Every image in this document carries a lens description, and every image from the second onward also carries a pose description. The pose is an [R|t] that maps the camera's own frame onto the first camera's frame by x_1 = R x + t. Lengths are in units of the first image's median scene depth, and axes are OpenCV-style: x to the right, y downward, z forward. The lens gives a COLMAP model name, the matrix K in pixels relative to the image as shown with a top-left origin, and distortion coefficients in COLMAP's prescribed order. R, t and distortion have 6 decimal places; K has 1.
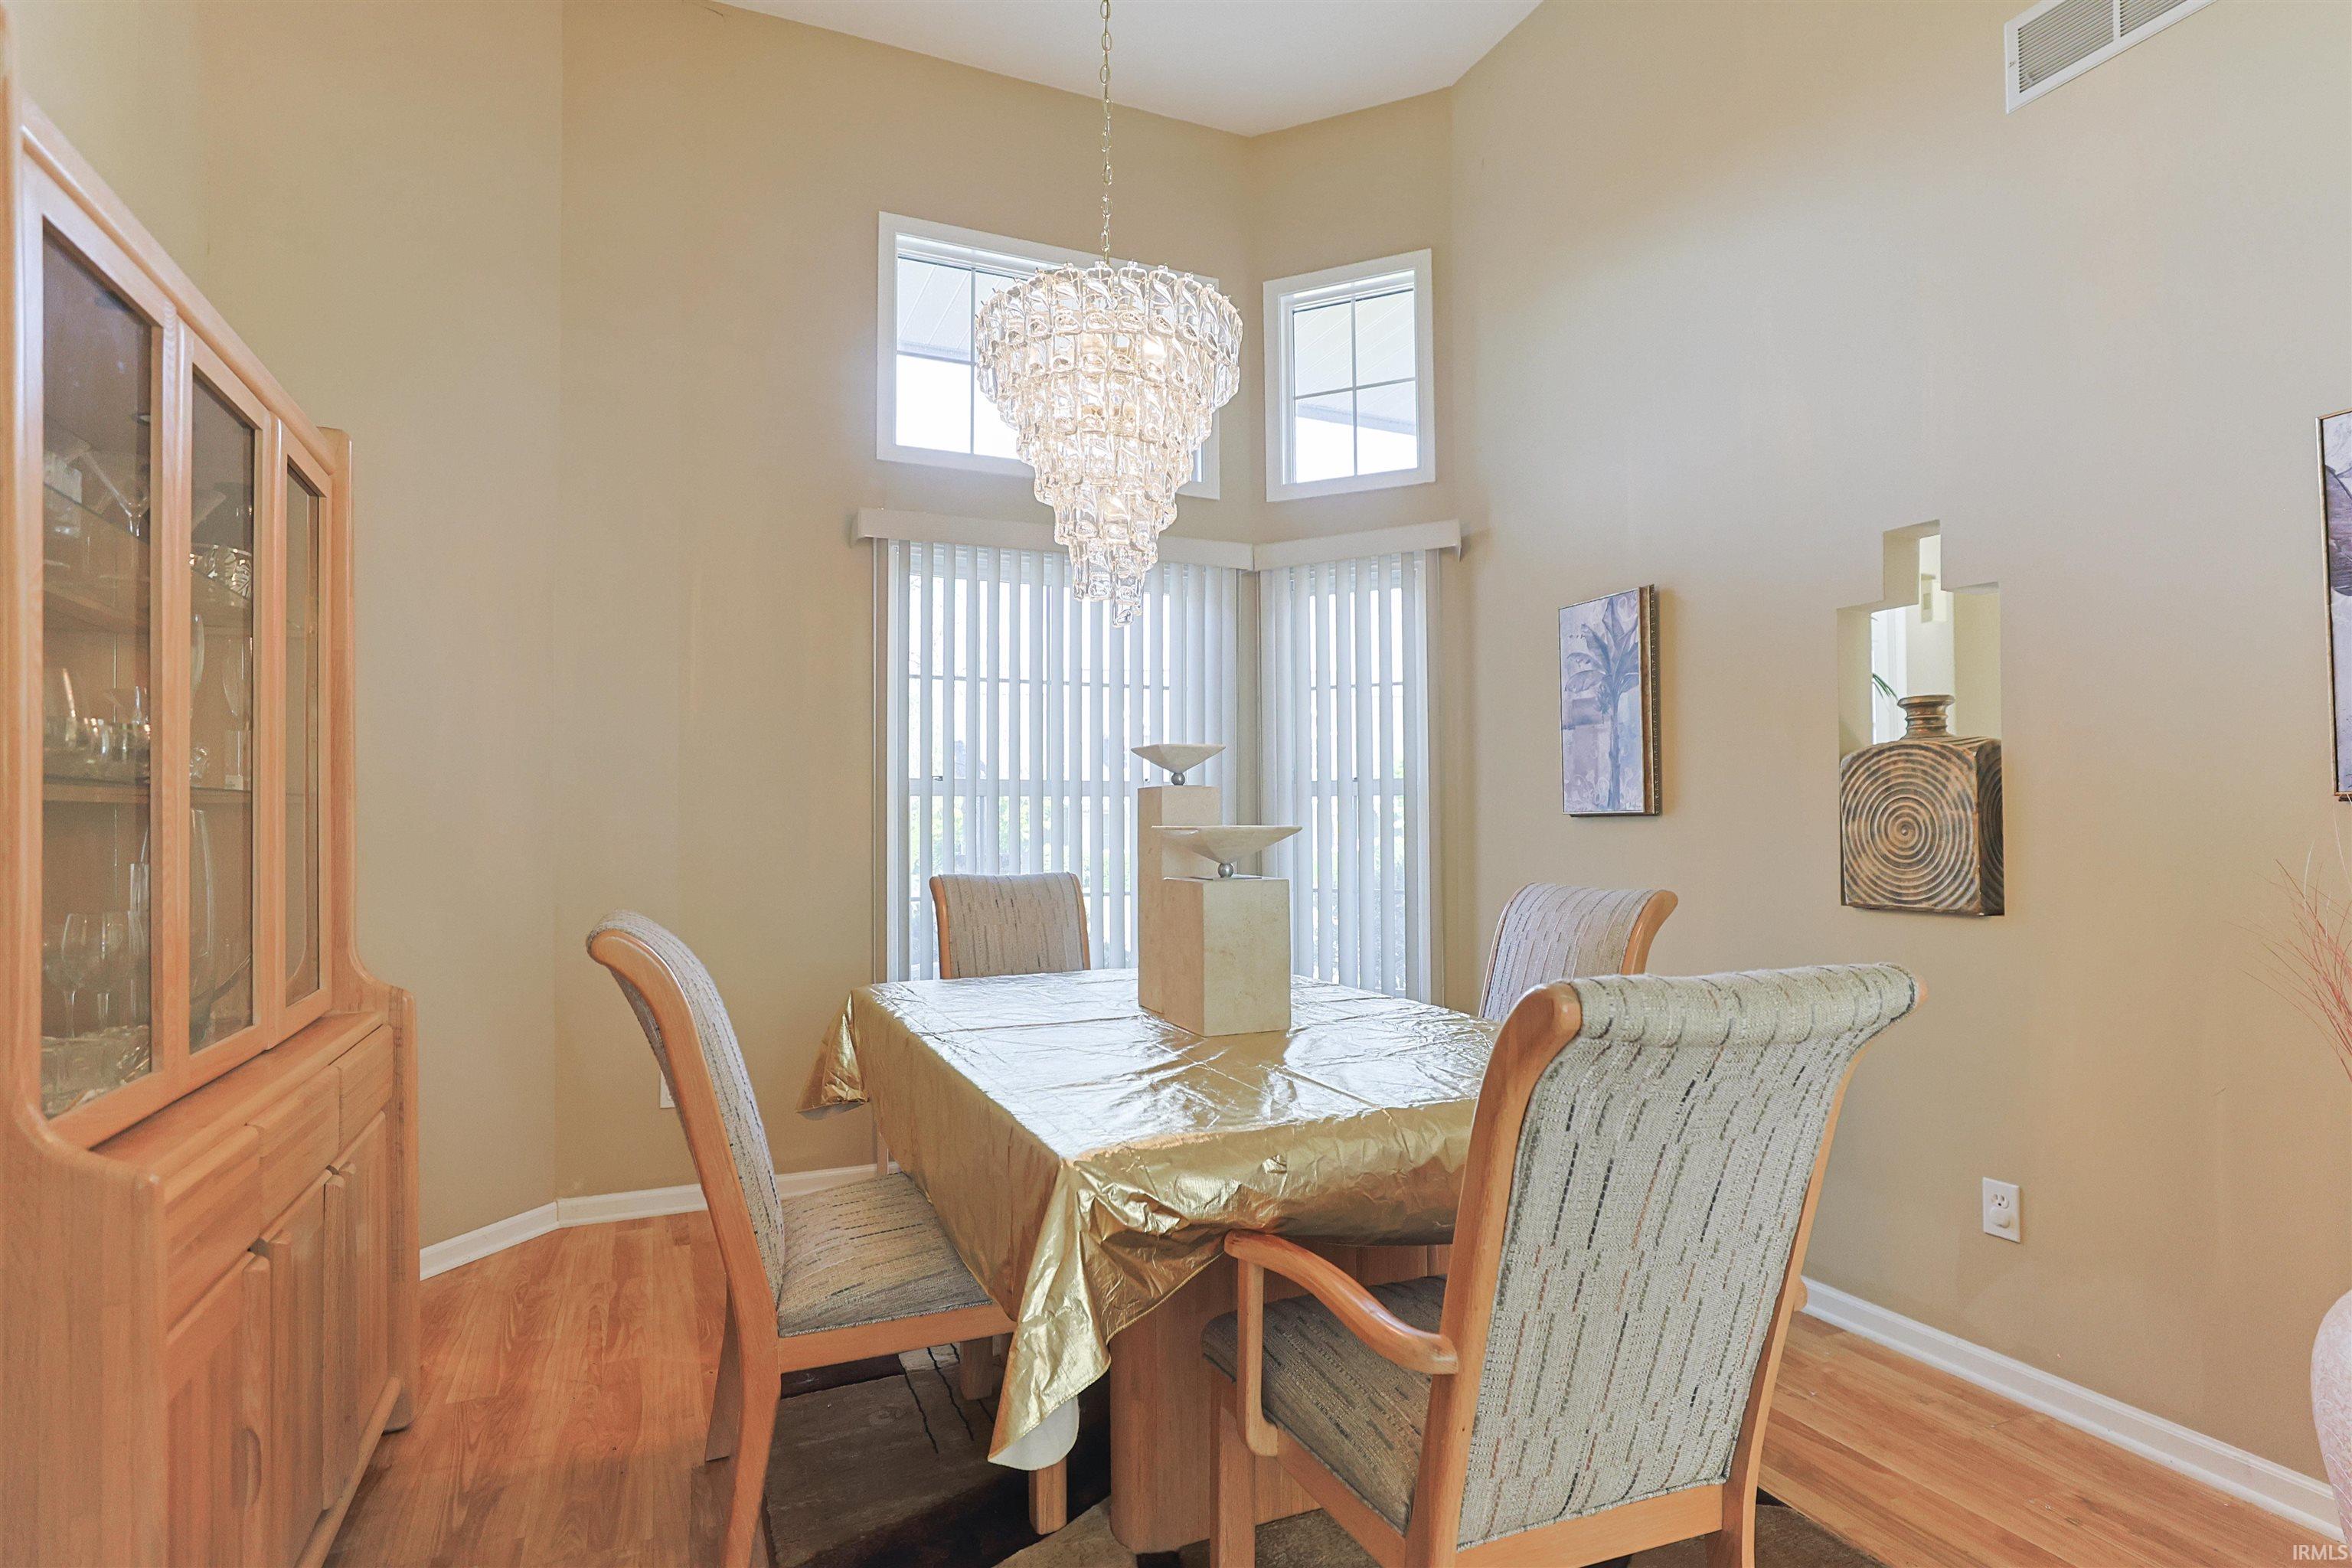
lens RADIAL K [[1136.7, 0, 1168.2], [0, 1136.7, 789.4], [0, 0, 1]] dist [-0.031940, -0.000485]
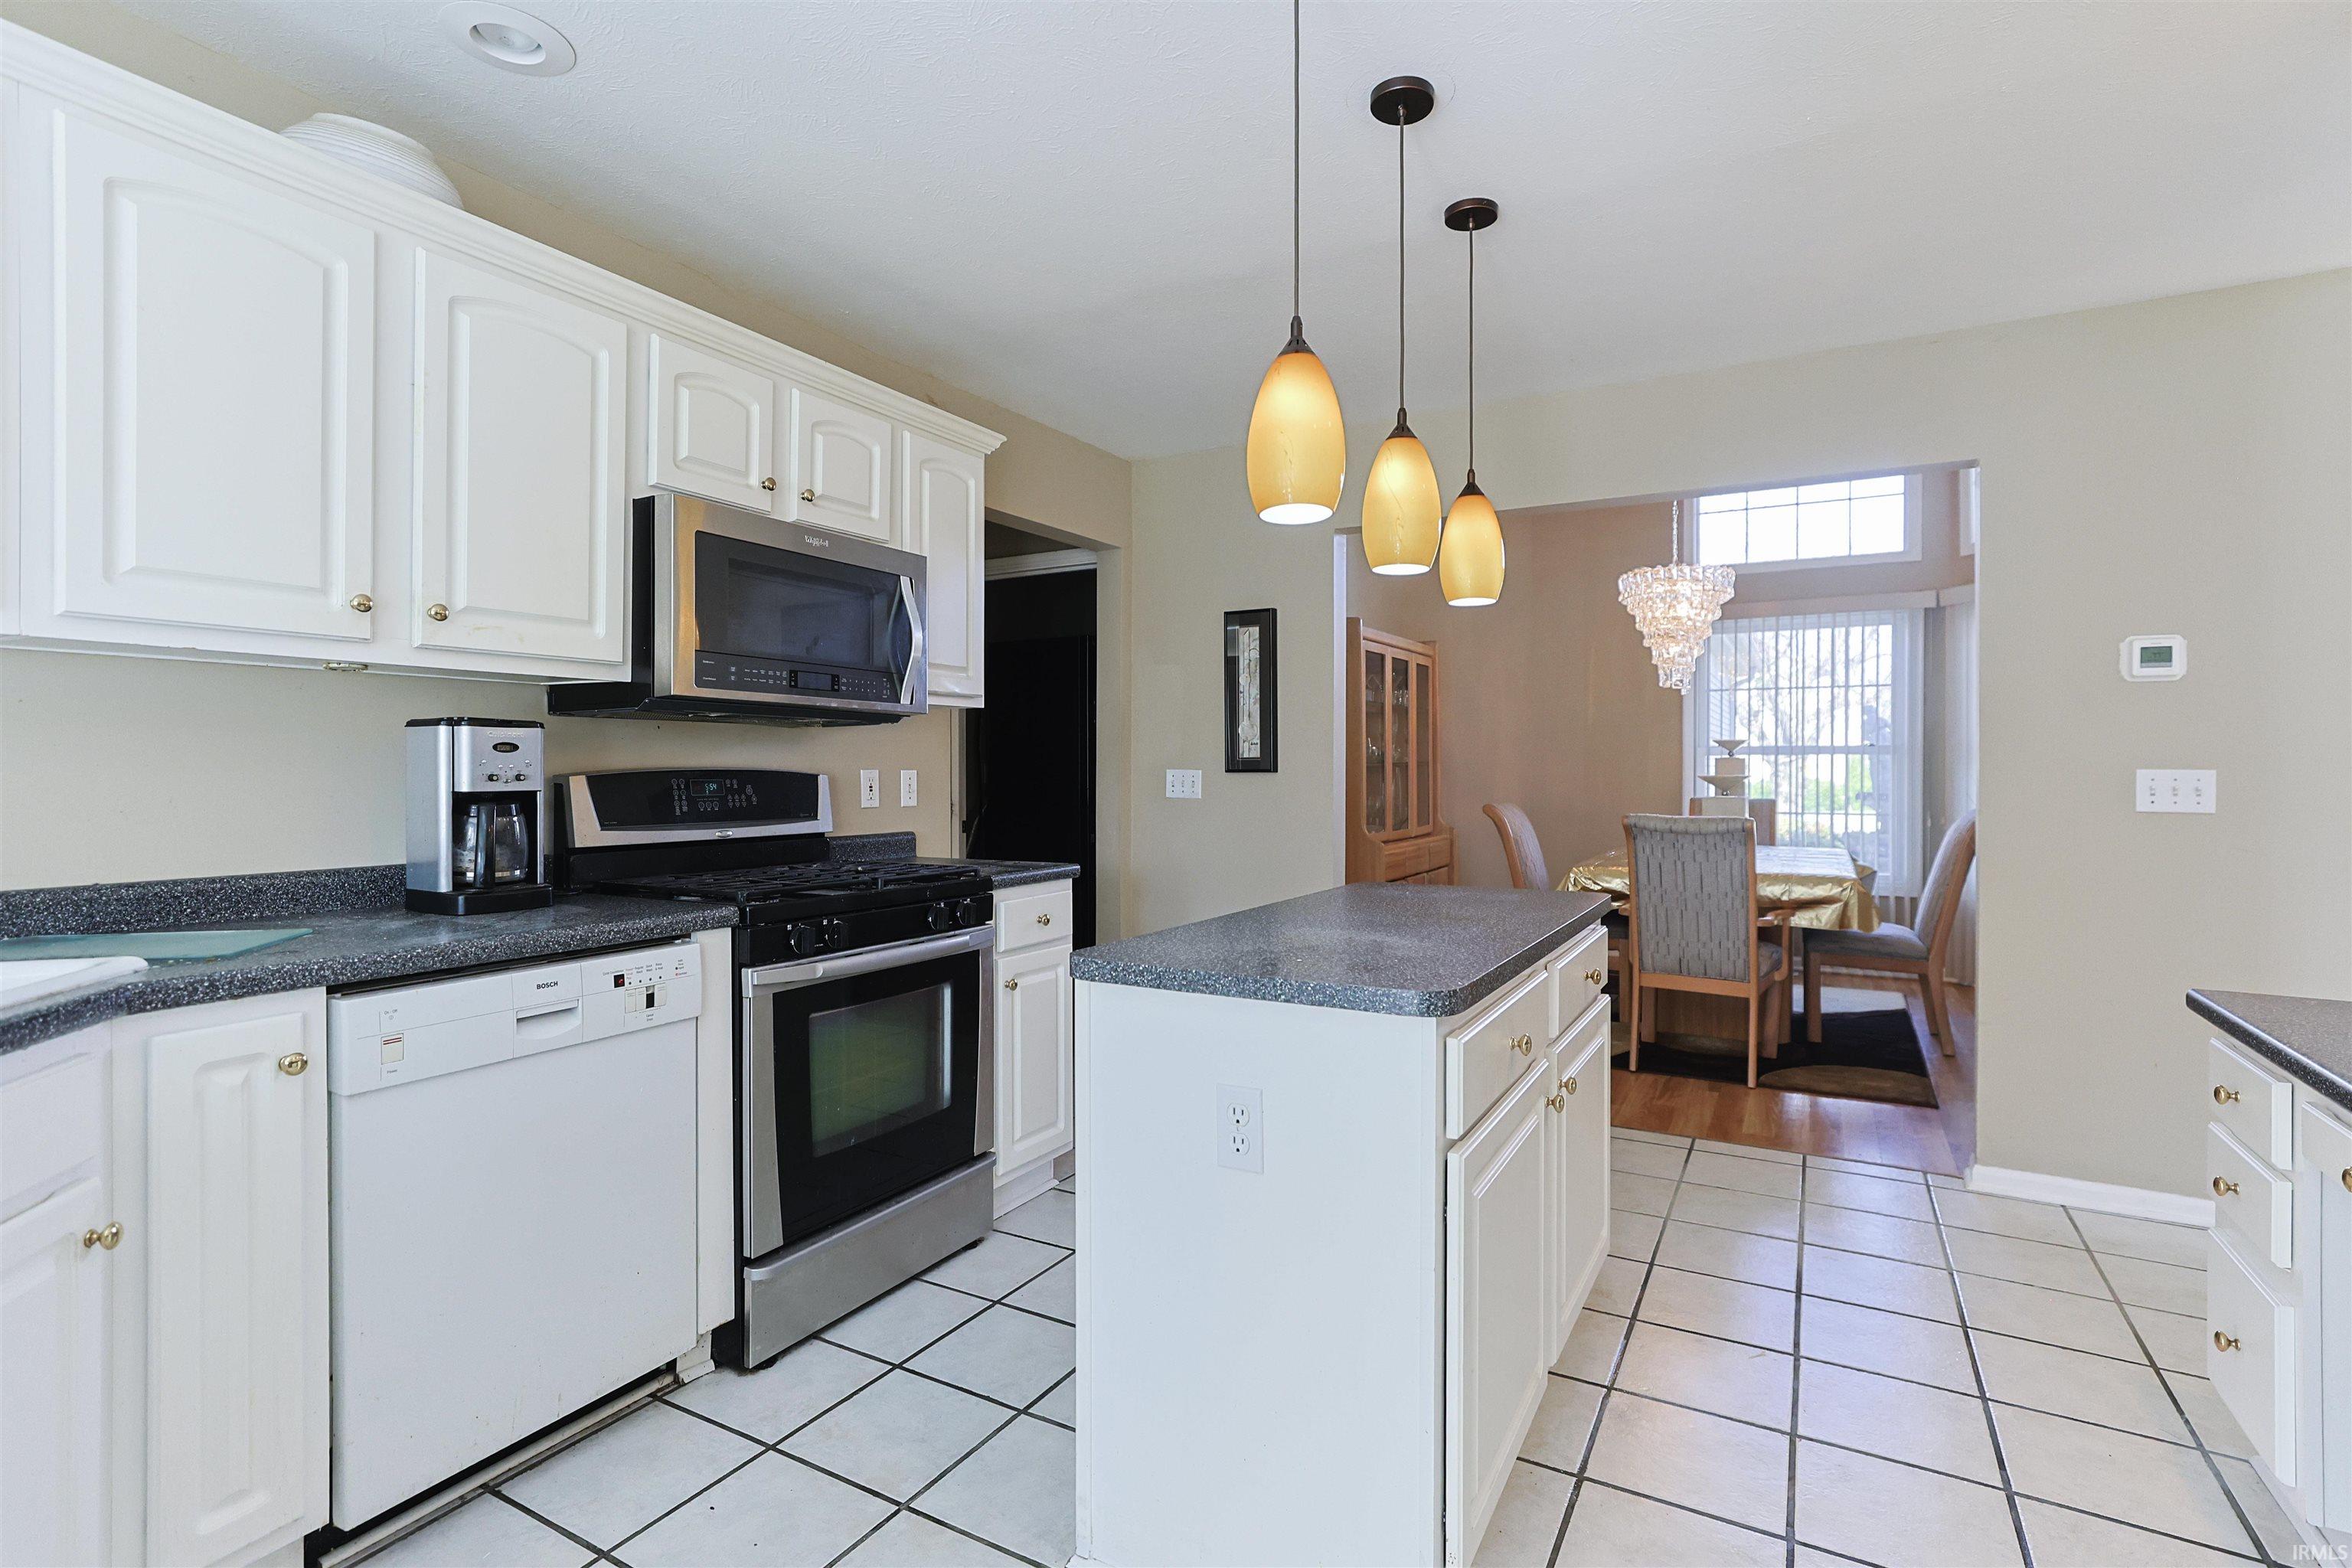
lens RADIAL K [[1136.7, 0, 1170.0], [0, 1136.7, 774.4], [0, 0, 1]] dist [-0.031940, -0.000485]
pose [[0.600098, 0.007373, -0.799892, 1.514240], [0.016127, 0.999643, 0.021313, -0.043164], [0.799764, -0.025690, 0.599765, -1.663757]]
